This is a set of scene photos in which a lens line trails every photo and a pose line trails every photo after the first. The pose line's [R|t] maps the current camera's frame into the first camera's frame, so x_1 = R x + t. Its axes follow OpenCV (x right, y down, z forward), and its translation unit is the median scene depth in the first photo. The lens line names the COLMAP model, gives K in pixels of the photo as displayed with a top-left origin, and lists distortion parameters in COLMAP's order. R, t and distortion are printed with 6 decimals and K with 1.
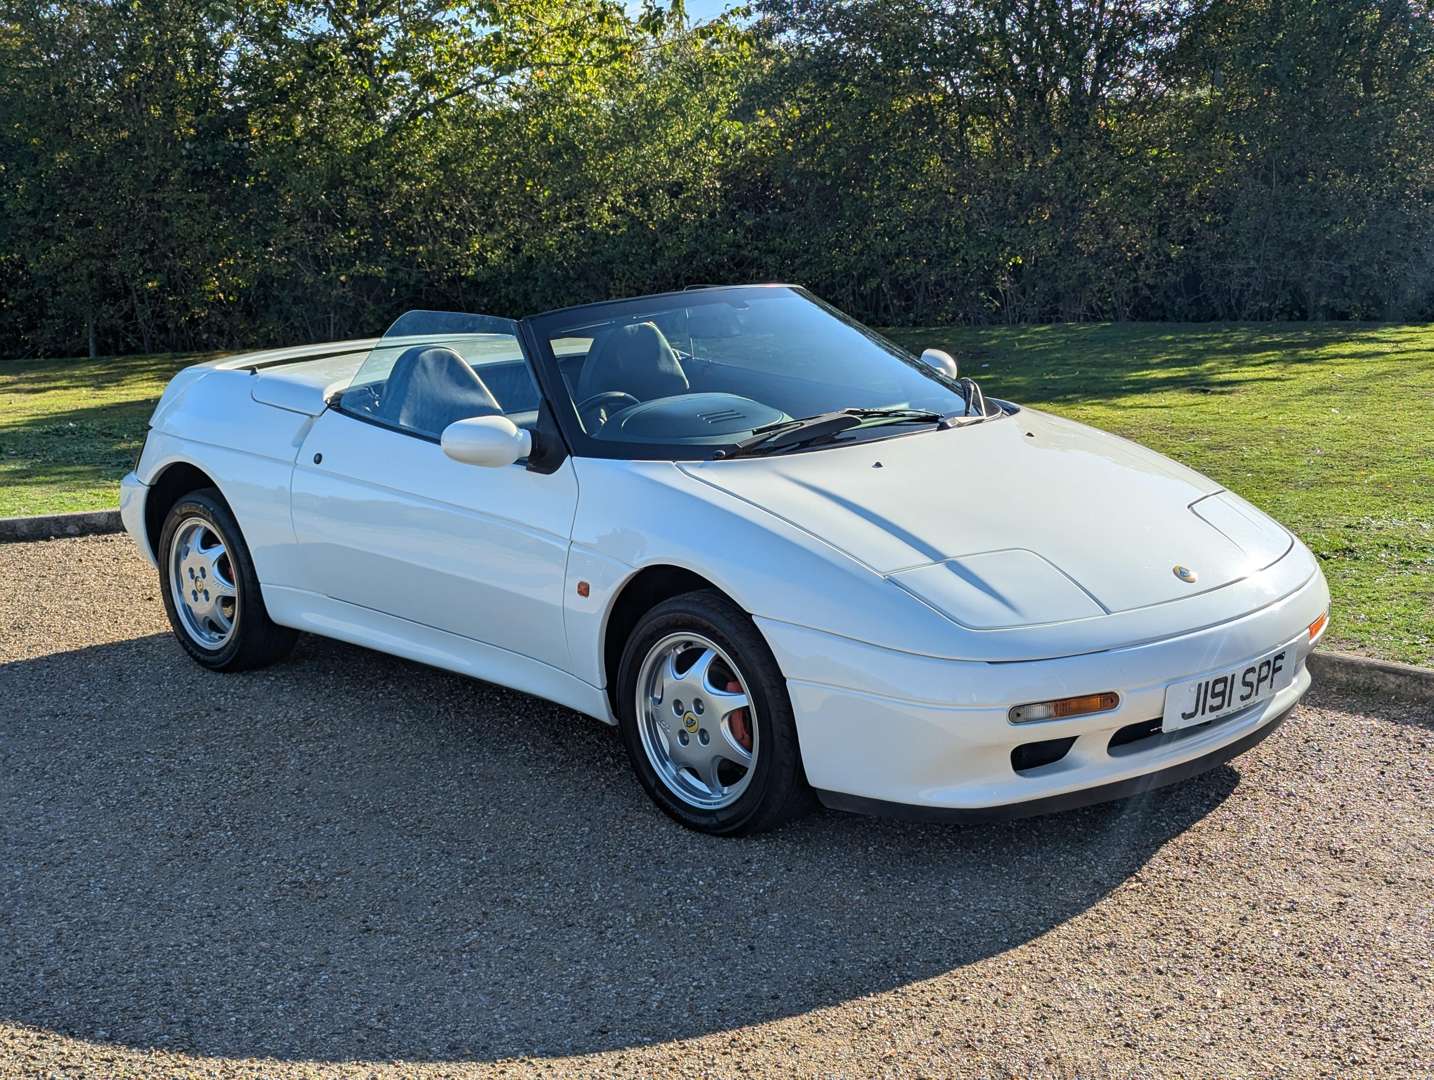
lens RADIAL K [[2020.1, 0, 751.1], [0, 2020.1, 540.2], [0, 0, 1]] dist [0.163948, -0.551654]
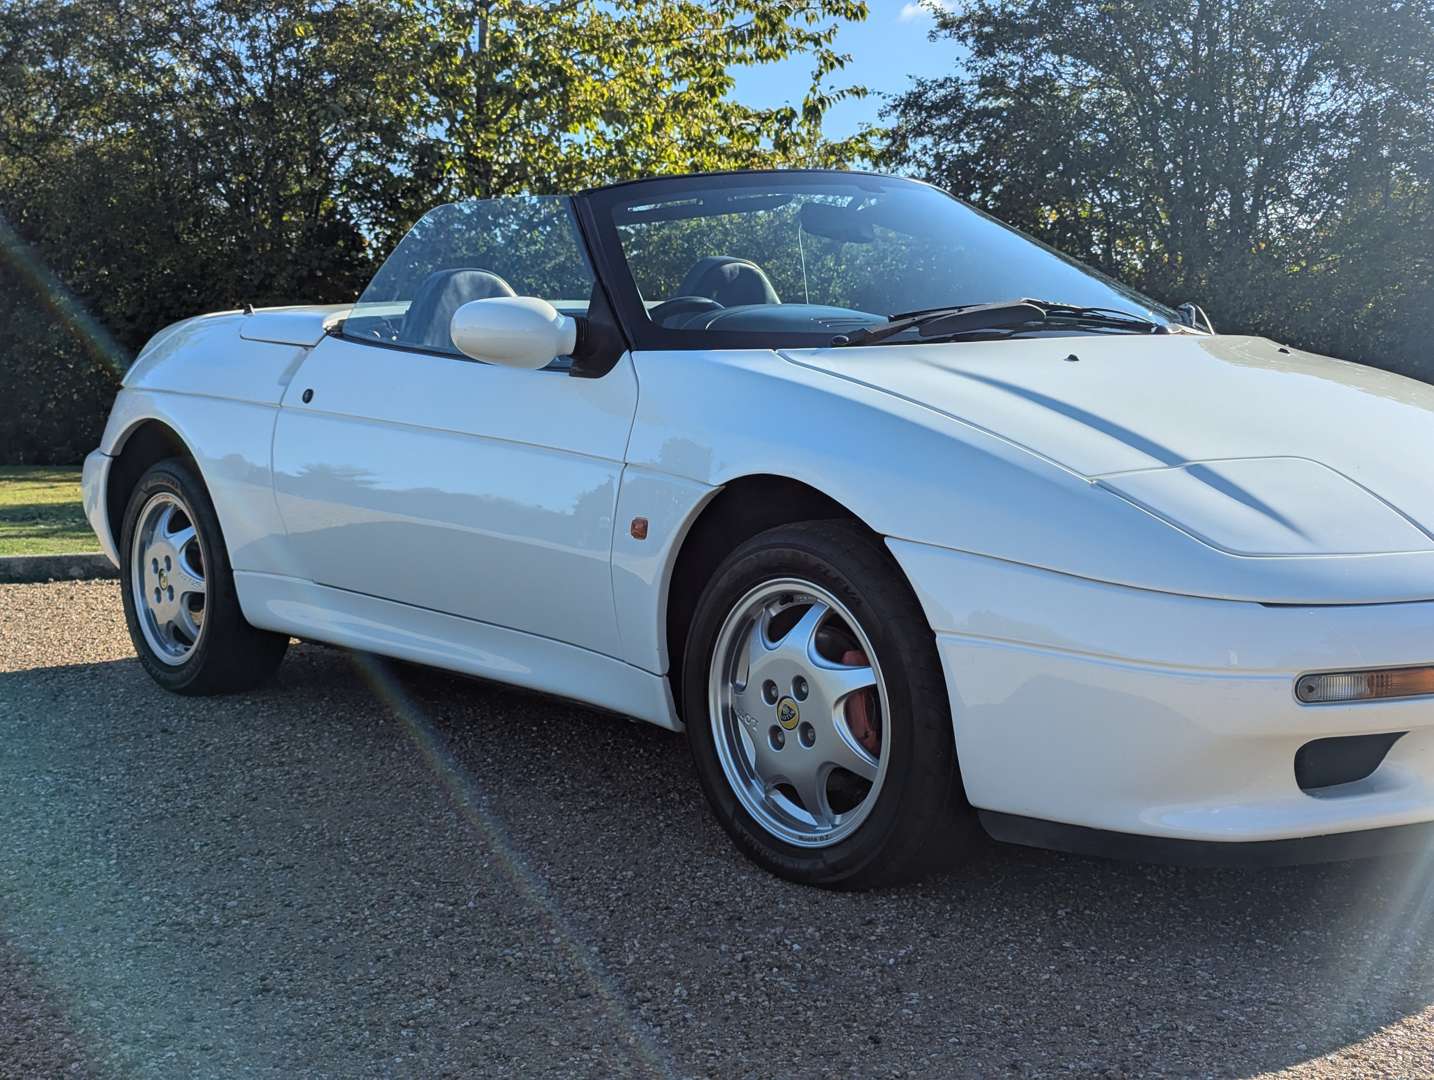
lens RADIAL K [[1974.8, 0, 731.9], [0, 1974.8, 546.5], [0, 0, 1]] dist [0.101896, -0.229384]
pose [[0.997150, 0.022175, -0.072116, -0.002512], [-0.029136, 0.994862, -0.096954, 0.098243], [0.069596, 0.098779, 0.992673, 0.344286]]
